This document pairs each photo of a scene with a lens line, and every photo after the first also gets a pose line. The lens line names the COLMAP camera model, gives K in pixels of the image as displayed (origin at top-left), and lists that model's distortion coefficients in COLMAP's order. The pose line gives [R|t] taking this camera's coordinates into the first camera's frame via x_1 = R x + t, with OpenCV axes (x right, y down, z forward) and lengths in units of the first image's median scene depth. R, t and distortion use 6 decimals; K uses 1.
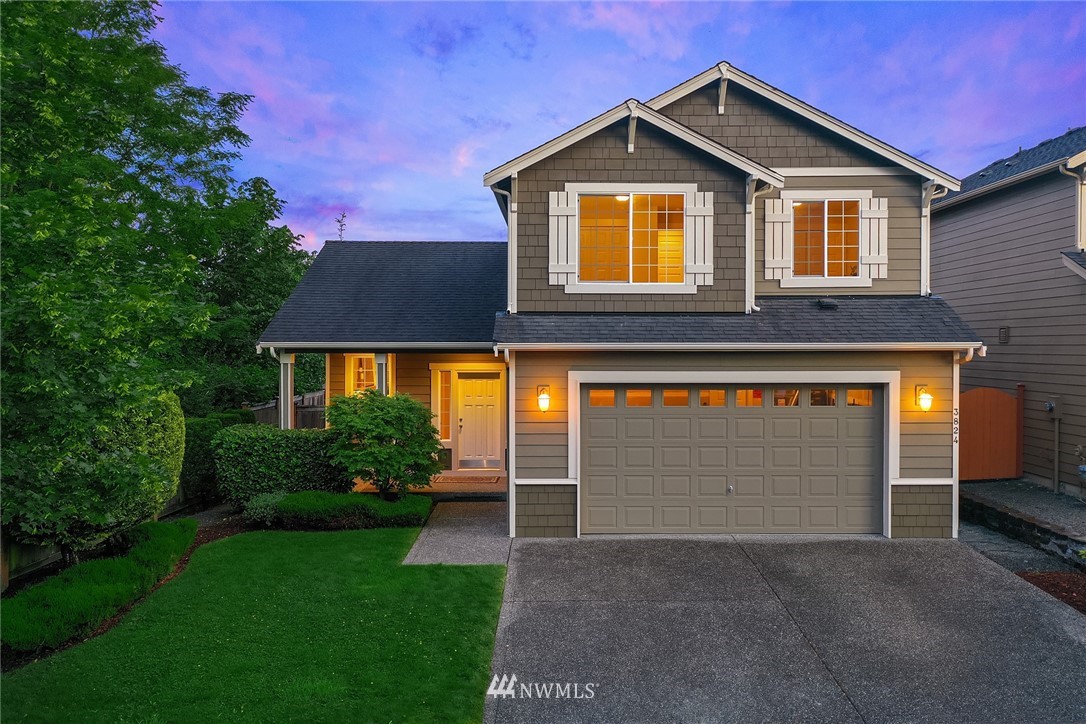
lens RADIAL K [[868.5, 0, 542.6], [0, 868.5, 341.1], [0, 0, 1]] dist [0.009818, 0.007513]
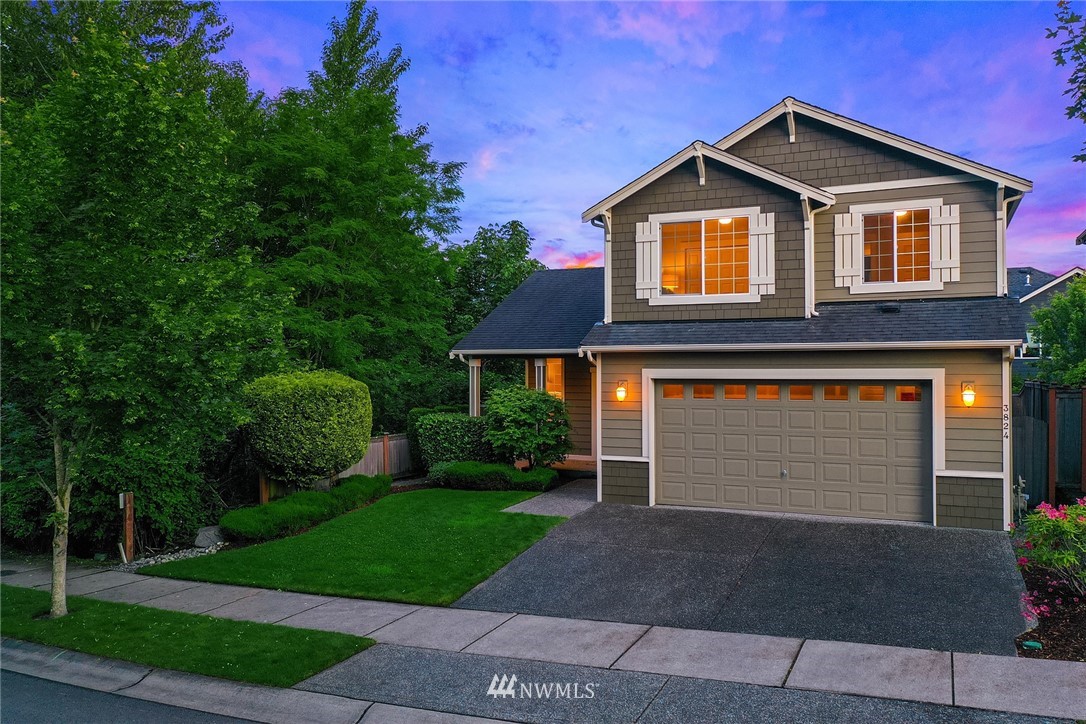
lens RADIAL K [[868.5, 0, 542.6], [0, 868.5, 341.1], [0, 0, 1]] dist [0.009818, 0.007513]
pose [[0.907328, -0.015415, -0.420141, 0.398577], [0.004365, 0.999619, -0.027249, 0.026982], [0.420401, 0.022889, 0.907050, -0.161245]]
